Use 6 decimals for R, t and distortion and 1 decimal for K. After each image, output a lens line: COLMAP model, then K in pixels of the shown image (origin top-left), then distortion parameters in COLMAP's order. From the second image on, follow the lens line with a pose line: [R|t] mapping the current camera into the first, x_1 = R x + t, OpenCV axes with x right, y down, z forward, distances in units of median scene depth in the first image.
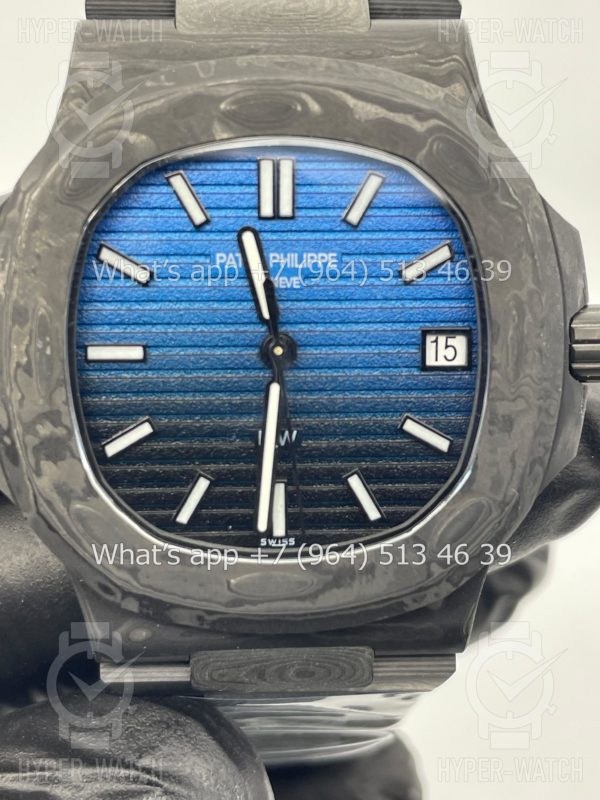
lens RADIAL K [[1270.3, 0, 300.0], [0, 1270.3, 400.0], [0, 0, 1]] dist [0.157420, -0.565286]
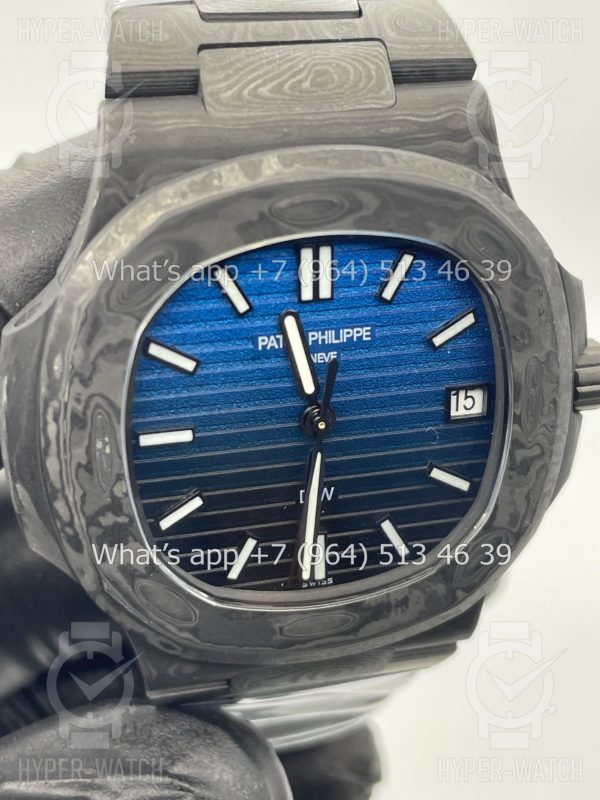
lens RADIAL K [[1270.3, 0, 300.0], [0, 1270.3, 400.0], [0, 0, 1]] dist [0.157420, -0.565286]
pose [[0.979556, -0.081609, 0.183874, -0.224893], [0.031856, 0.965412, 0.258776, -0.329090], [-0.198632, -0.247629, 0.948275, 0.006586]]
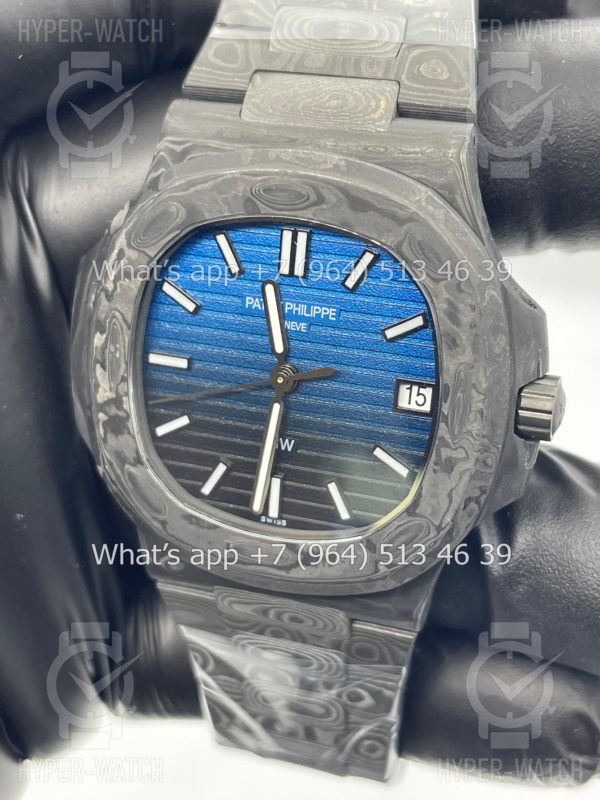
lens RADIAL K [[1270.3, 0, 300.0], [0, 1270.3, 400.0], [0, 0, 1]] dist [0.157420, -0.565286]
pose [[0.930453, 0.163820, -0.327751, 0.419762], [-0.118298, 0.980894, 0.154445, -0.216292], [0.346790, -0.104931, 0.932055, -0.186627]]
